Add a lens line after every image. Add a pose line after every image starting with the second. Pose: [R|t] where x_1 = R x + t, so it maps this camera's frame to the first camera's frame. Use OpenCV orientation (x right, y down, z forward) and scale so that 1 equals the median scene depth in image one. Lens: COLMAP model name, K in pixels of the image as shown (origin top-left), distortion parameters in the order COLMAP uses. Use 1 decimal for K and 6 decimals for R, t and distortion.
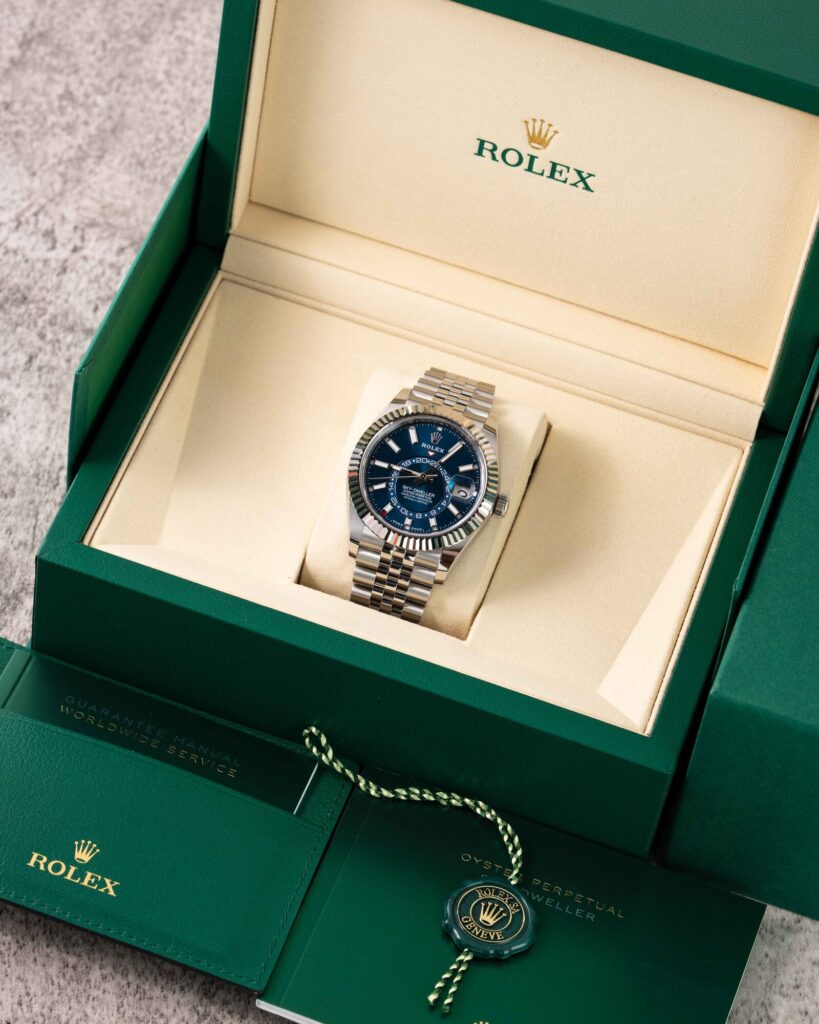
lens RADIAL K [[4341.1, 0, 409.5], [0, 4341.1, 512.0], [0, 0, 1]] dist [-0.262716, -5.953755]
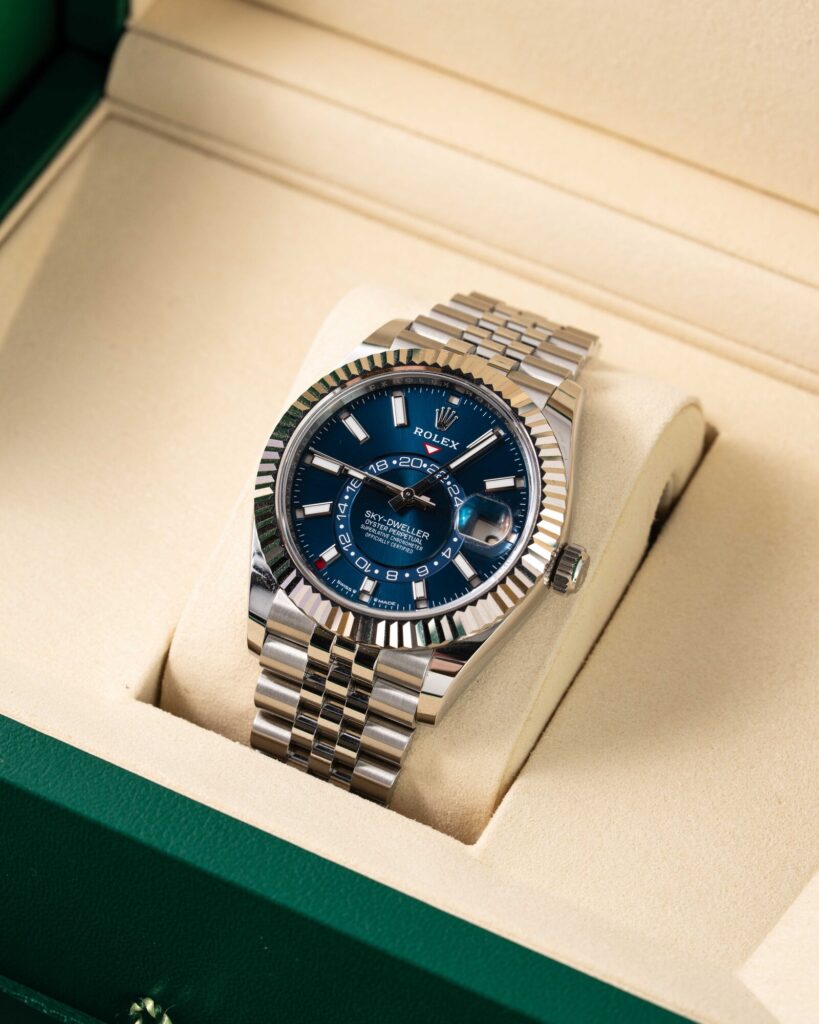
lens RADIAL K [[4341.1, 0, 409.5], [0, 4341.1, 512.0], [0, 0, 1]] dist [-0.262716, -5.953755]
pose [[0.986398, 0.068024, -0.149638, 0.074623], [-0.079953, 0.993958, -0.075196, 0.029547], [0.143619, 0.086137, 0.985877, 0.527839]]
